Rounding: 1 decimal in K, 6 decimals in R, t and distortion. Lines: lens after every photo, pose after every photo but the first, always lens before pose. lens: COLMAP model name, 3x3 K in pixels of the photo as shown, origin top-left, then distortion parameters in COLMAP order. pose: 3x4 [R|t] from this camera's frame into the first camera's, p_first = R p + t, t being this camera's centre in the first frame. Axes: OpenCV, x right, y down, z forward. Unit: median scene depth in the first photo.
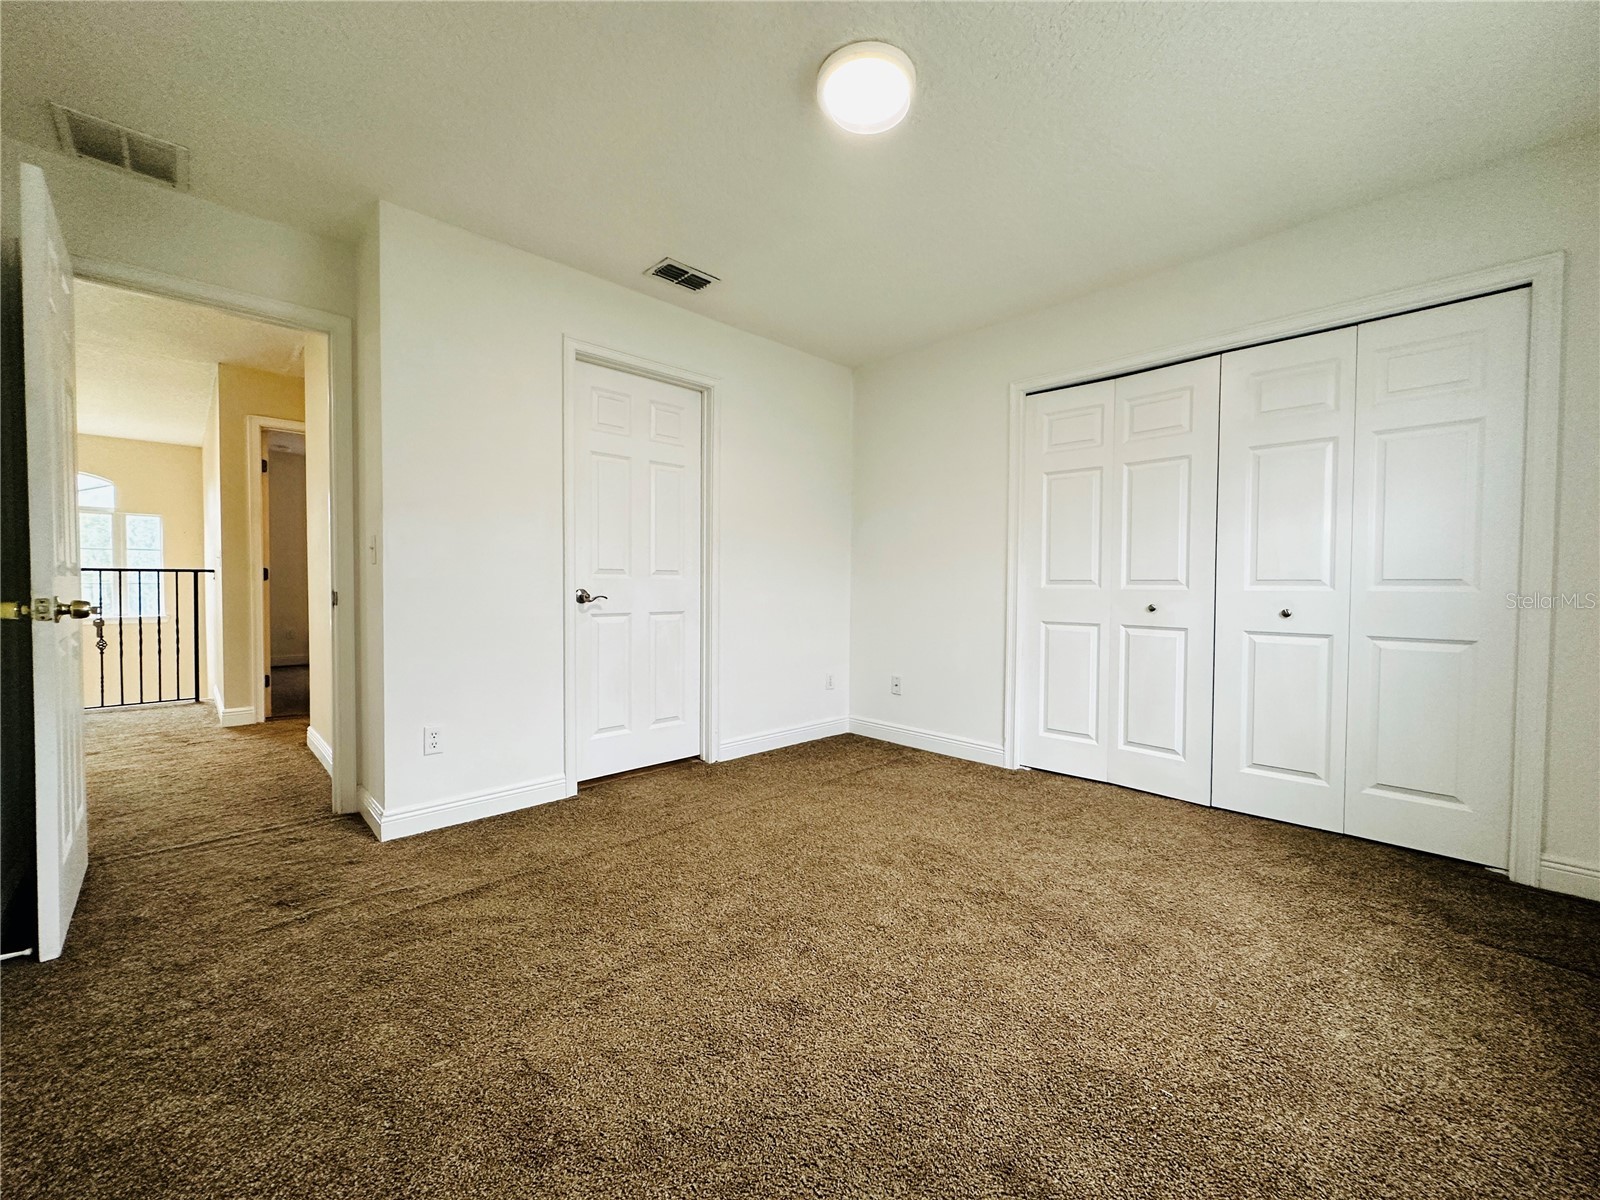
lens RADIAL K [[640.3, 0, 802.5], [0, 640.3, 599.0], [0, 0, 1]] dist [-0.005981, 0.002140]
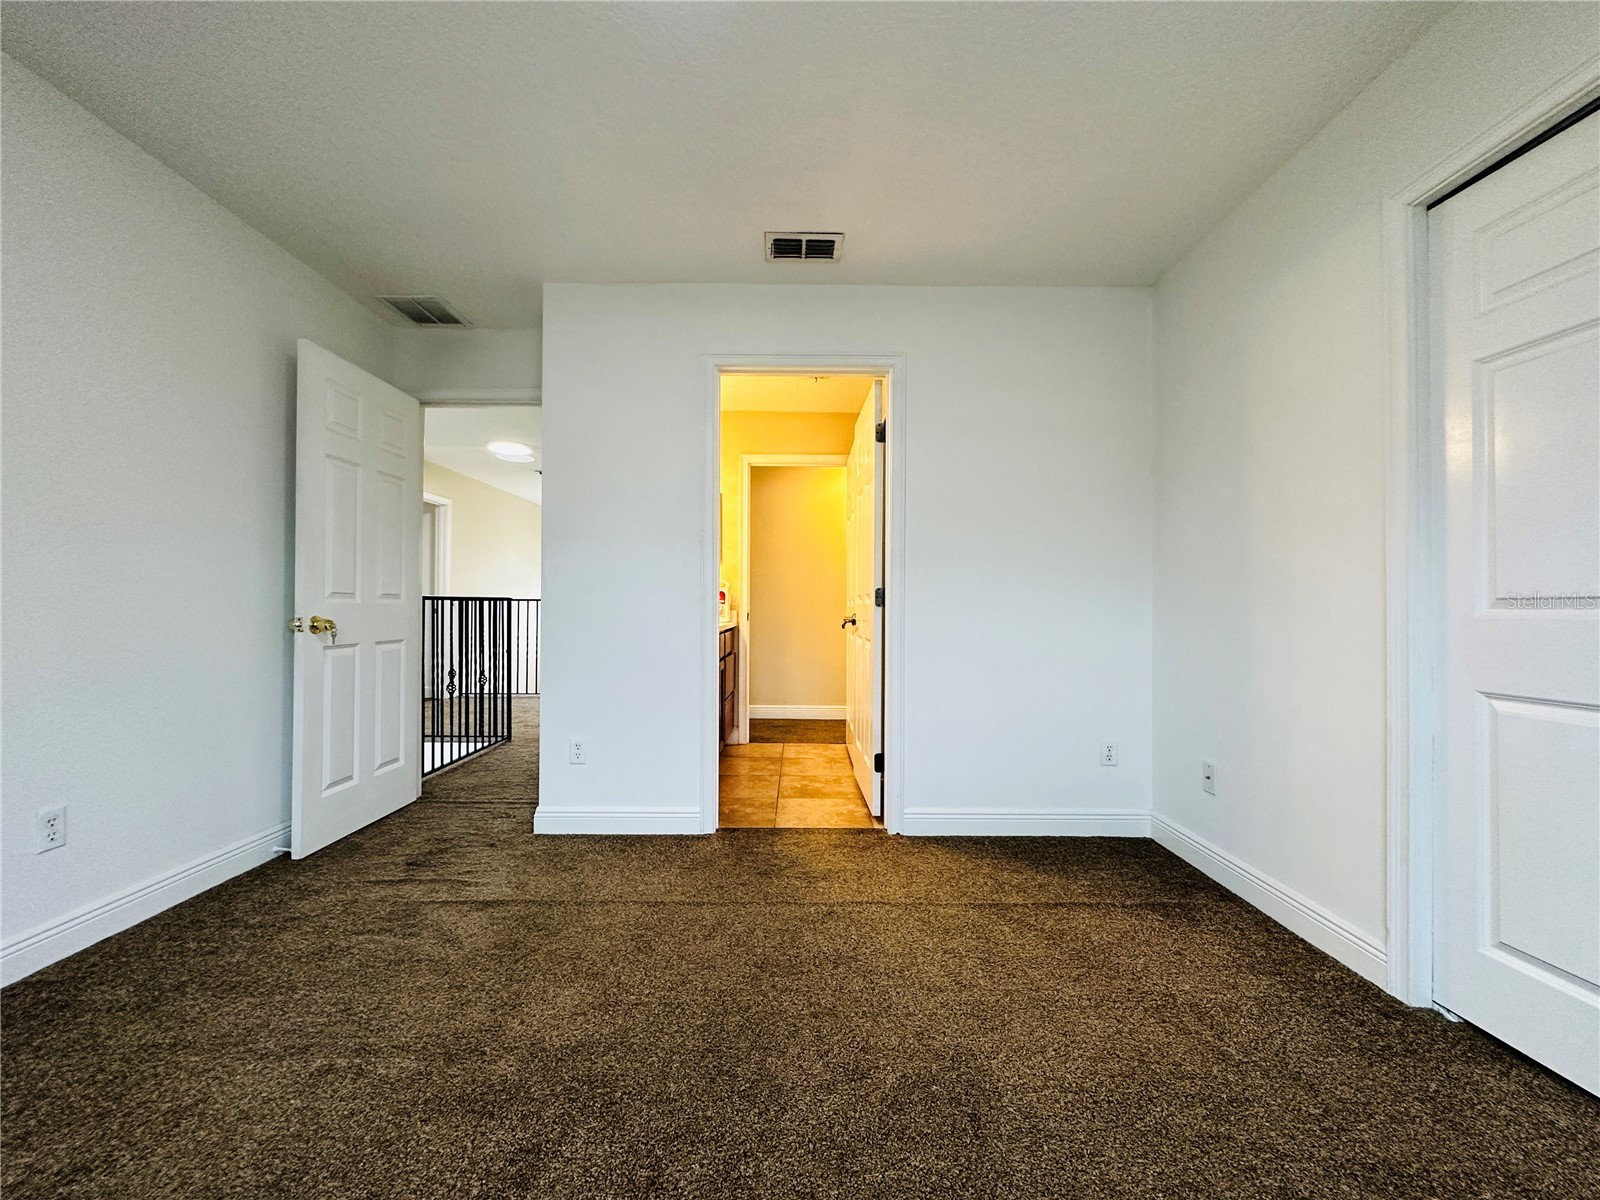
lens RADIAL K [[640.3, 0, 797.6], [0, 640.3, 601.4], [0, 0, 1]] dist [-0.005981, 0.002140]
pose [[0.716501, -0.009584, -0.697520, 0.448571], [-0.017362, 0.999351, -0.031565, -0.007913], [0.697370, 0.034726, 0.715870, 0.456624]]
